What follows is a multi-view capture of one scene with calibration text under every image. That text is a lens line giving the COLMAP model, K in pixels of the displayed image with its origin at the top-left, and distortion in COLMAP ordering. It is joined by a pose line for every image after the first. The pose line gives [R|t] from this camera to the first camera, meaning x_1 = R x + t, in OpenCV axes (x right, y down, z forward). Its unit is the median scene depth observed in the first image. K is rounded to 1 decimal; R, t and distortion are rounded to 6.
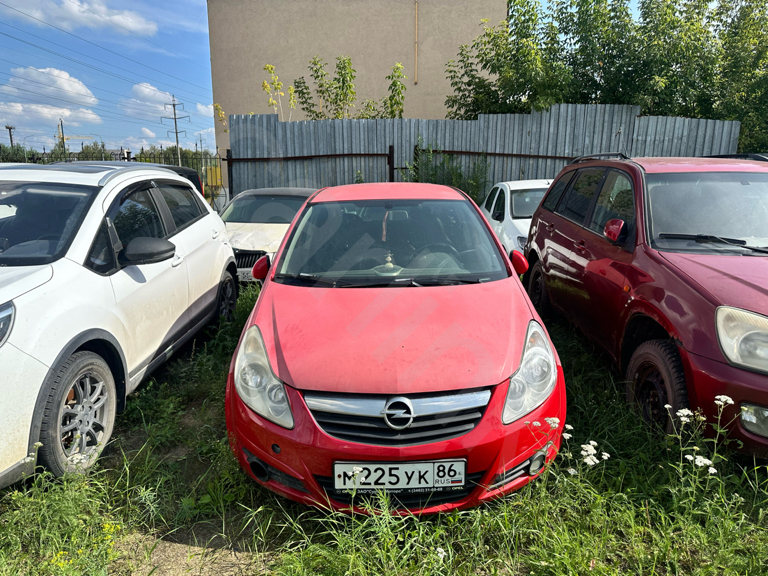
lens RADIAL K [[531.4, 0, 393.0], [0, 531.4, 289.2], [0, 0, 1]] dist [0.052496, -0.070122]
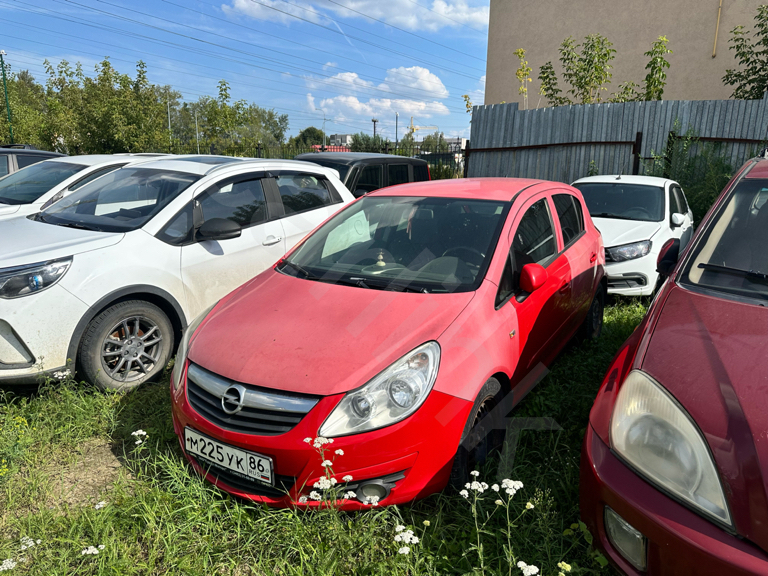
lens RADIAL K [[531.4, 0, 393.0], [0, 531.4, 289.2], [0, 0, 1]] dist [0.052496, -0.070122]
pose [[0.840638, 0.138671, -0.523544, 0.153984], [-0.126150, 0.990212, 0.059722, -0.017045], [0.526701, 0.015840, 0.849903, 0.047849]]
